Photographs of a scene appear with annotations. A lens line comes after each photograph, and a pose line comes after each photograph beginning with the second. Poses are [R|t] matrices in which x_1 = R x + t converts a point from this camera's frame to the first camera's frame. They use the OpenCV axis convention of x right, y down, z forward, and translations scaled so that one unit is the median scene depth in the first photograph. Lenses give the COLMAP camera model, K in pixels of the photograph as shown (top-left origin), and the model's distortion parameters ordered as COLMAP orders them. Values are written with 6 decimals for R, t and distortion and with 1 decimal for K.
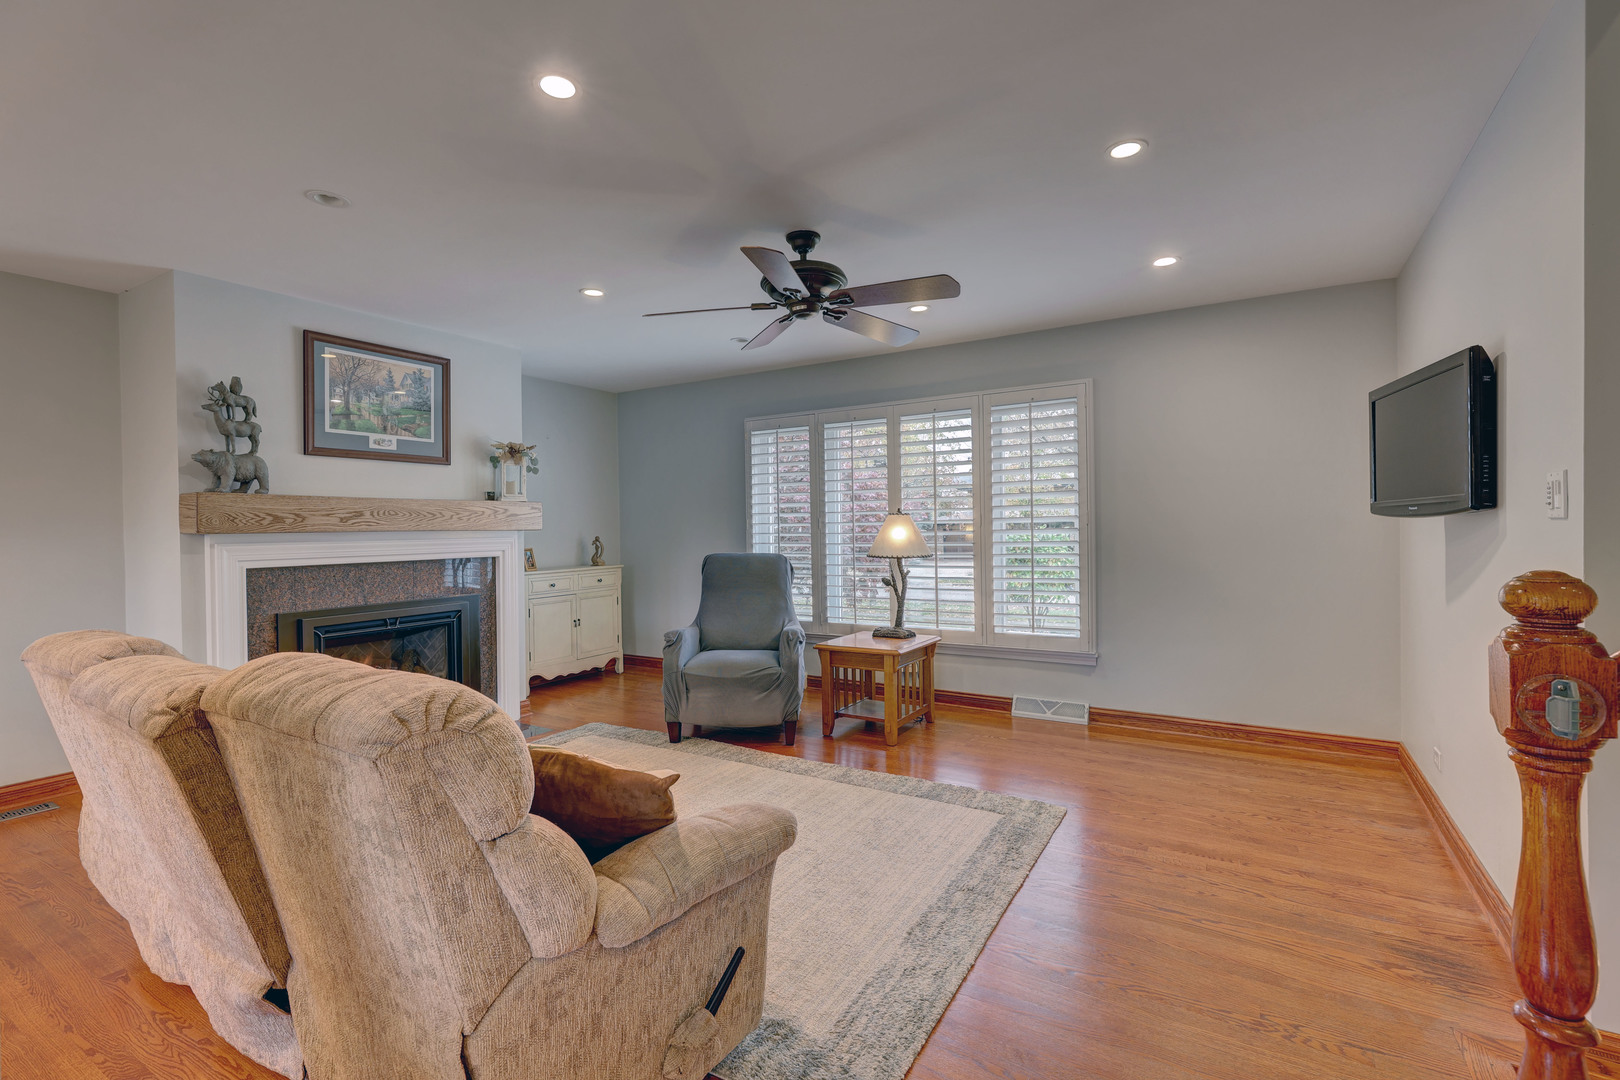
lens RADIAL K [[730.5, 0, 811.2], [0, 730.5, 530.5], [0, 0, 1]] dist [0.005691, -0.000268]
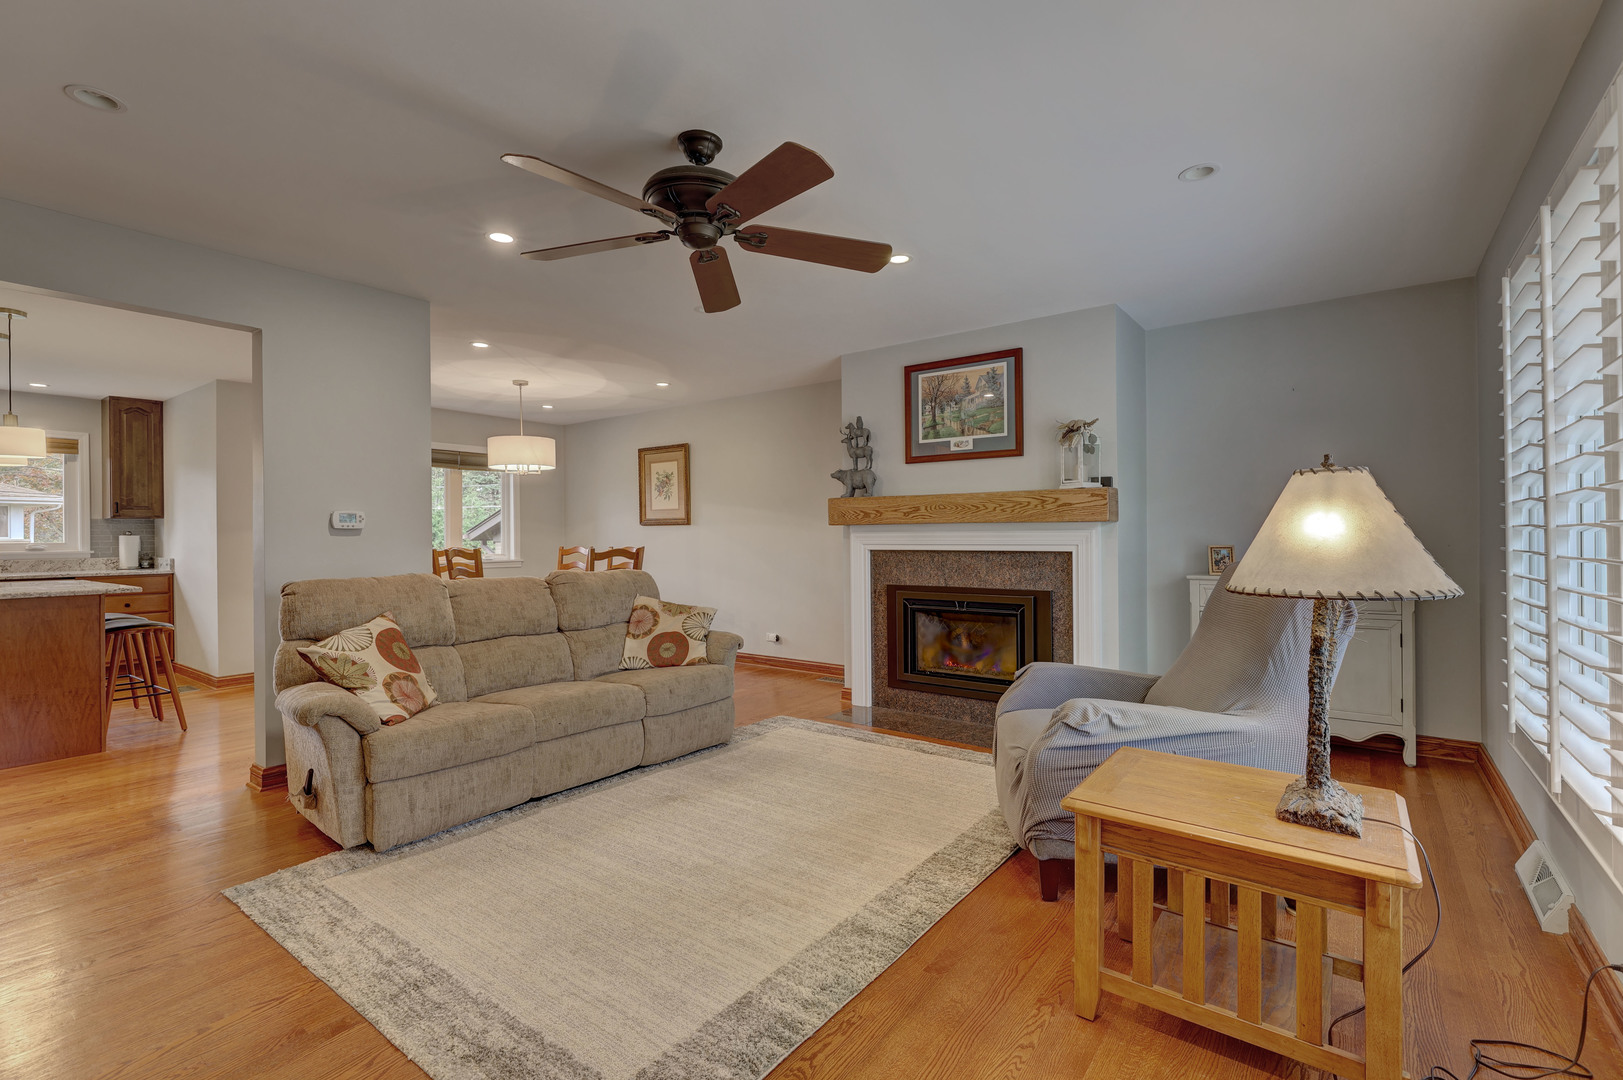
lens RADIAL K [[731.8, 0, 817.3], [0, 731.8, 545.1], [0, 0, 1]] dist [0.005691, -0.000268]
pose [[-0.097896, 0.031429, -0.994700, 0.564932], [0.002819, 0.999506, 0.031303, -0.001284], [0.995193, 0.000260, -0.097936, 0.901362]]
